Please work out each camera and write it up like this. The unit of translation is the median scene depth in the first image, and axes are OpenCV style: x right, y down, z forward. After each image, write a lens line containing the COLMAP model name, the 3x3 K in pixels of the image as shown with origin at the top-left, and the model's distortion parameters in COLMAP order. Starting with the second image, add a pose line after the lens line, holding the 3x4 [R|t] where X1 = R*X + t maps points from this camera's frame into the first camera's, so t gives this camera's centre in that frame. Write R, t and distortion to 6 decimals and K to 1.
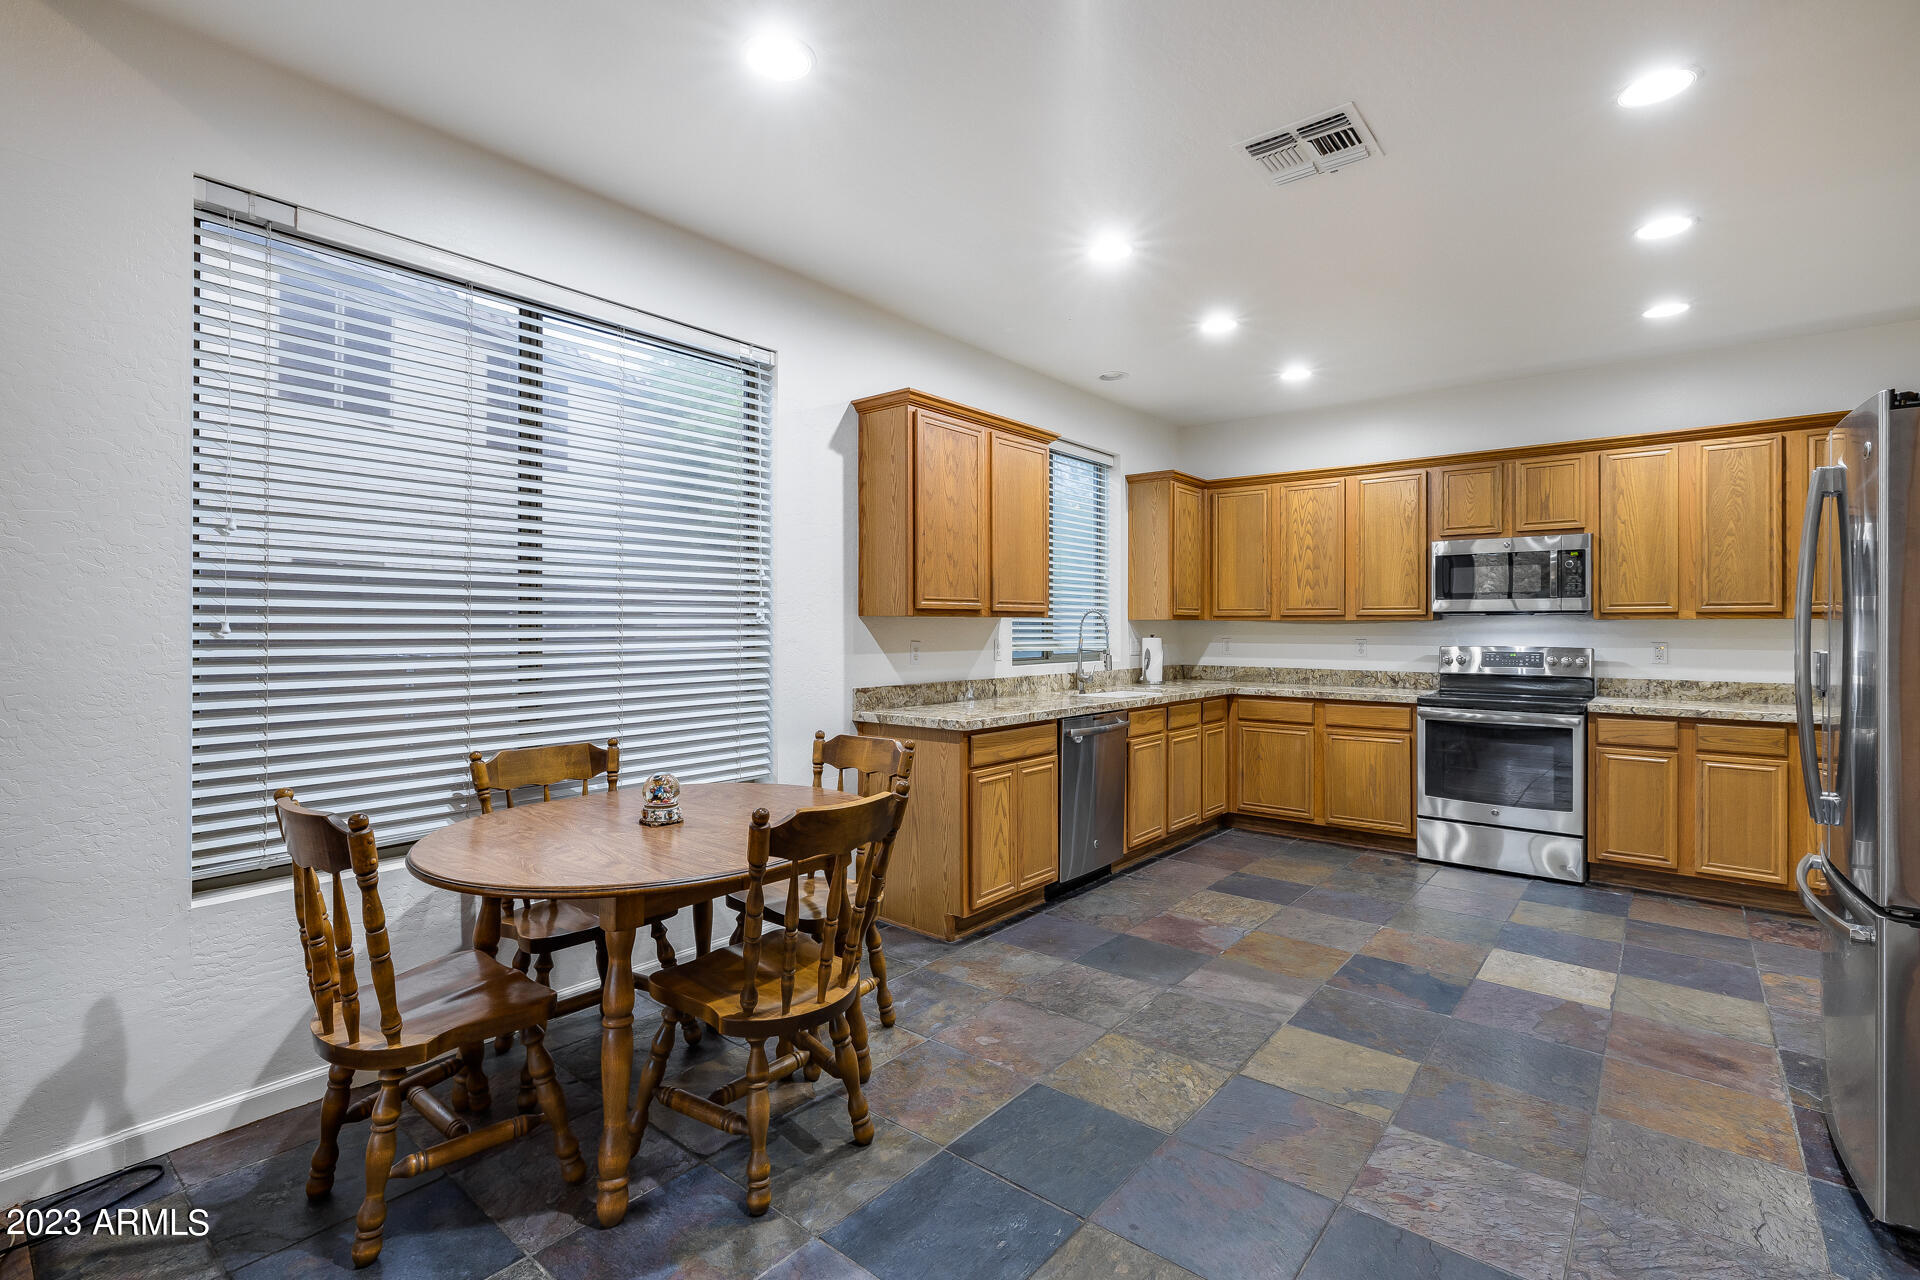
lens RADIAL K [[855.9, 0, 973.6], [0, 855.9, 631.2], [0, 0, 1]] dist [-0.002361, -0.000161]
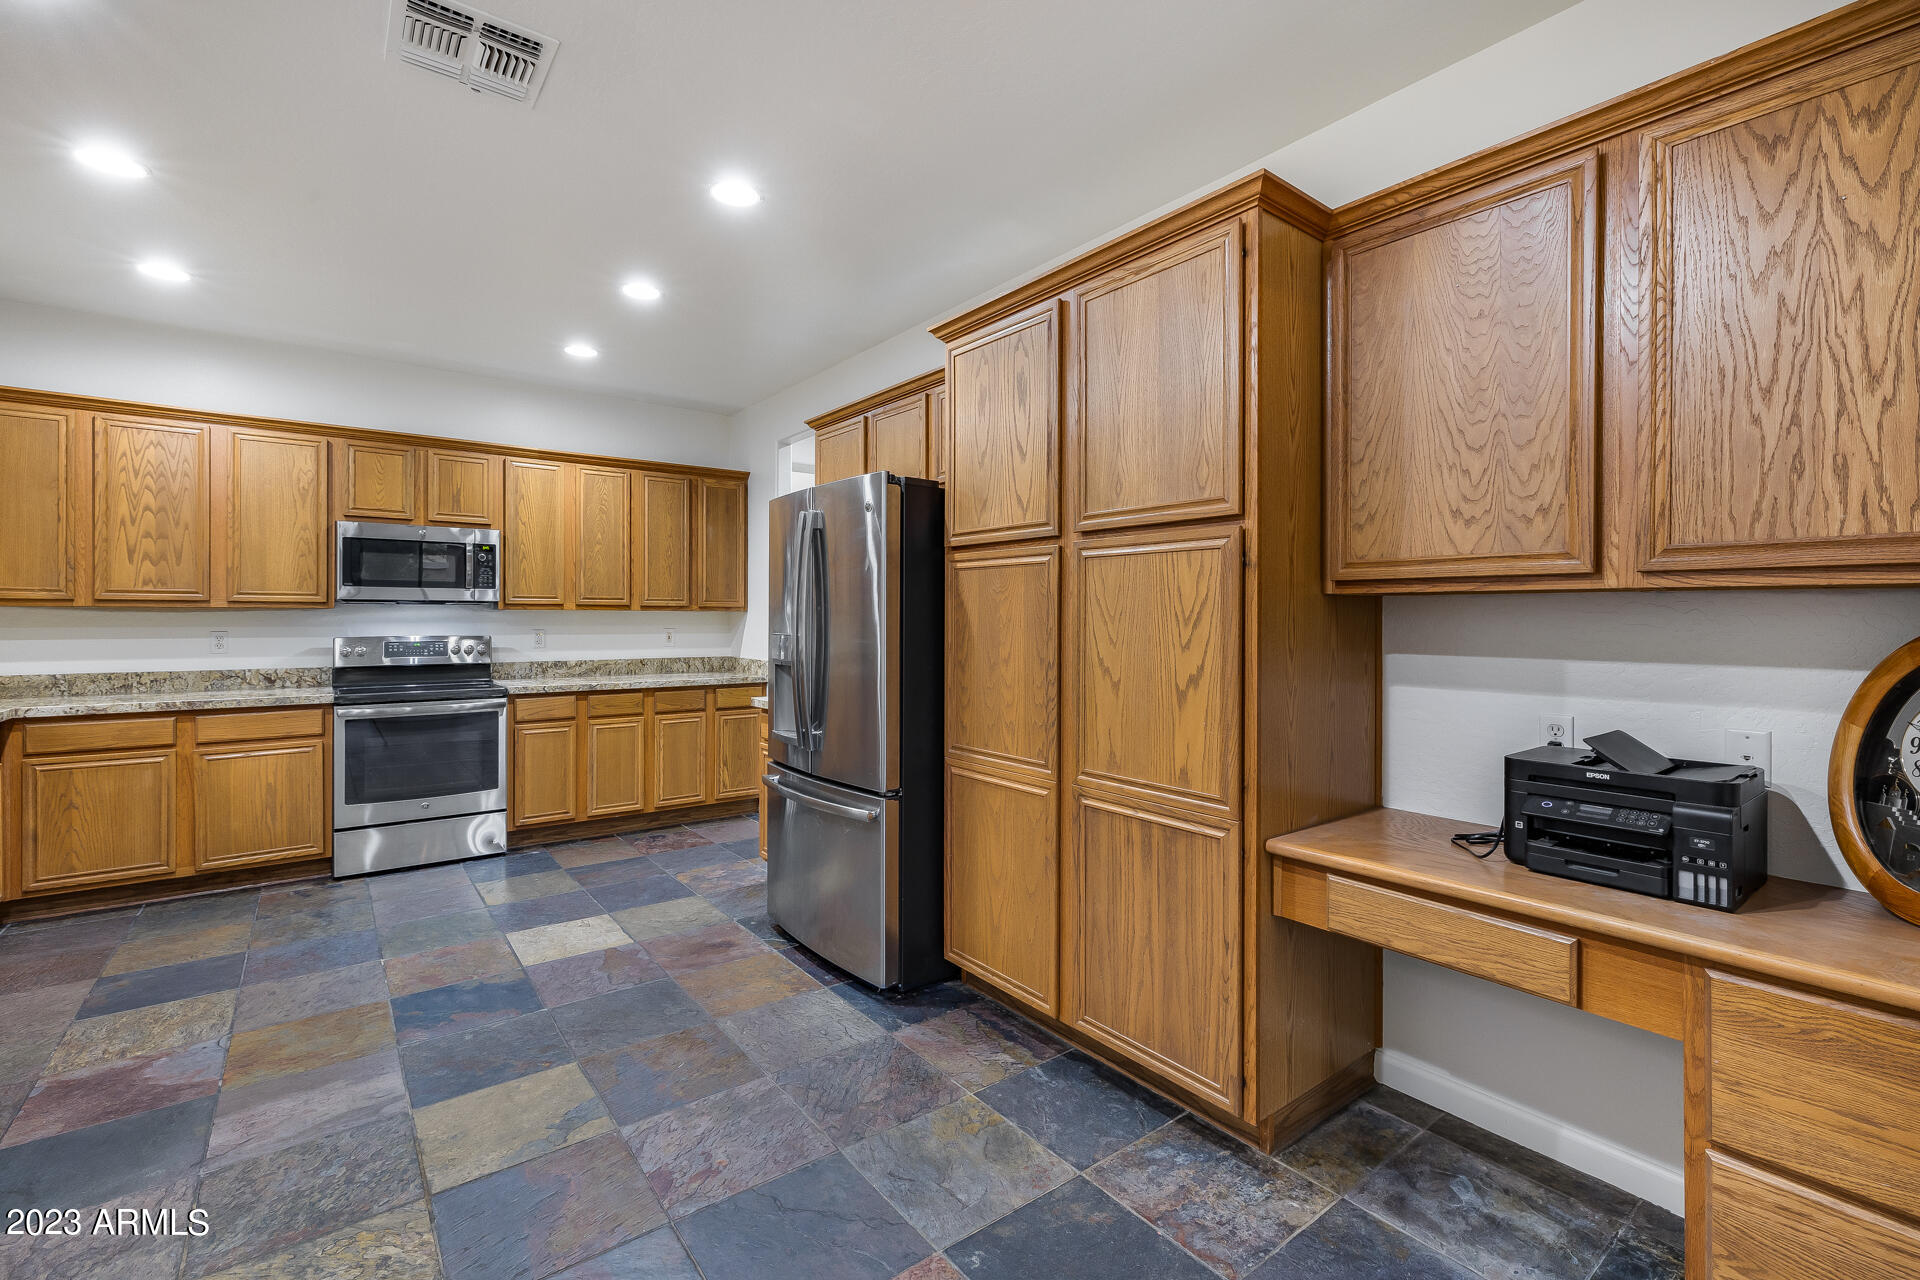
lens RADIAL K [[808.0, 0, 977.9], [0, 808.0, 621.4], [0, 0, 1]] dist [-0.003080, 0.000641]
pose [[0.250051, -0.004988, 0.968220, -0.123565], [0.002863, 0.999986, 0.004412, -0.001371], [-0.968228, 0.001669, 0.250062, 0.154810]]
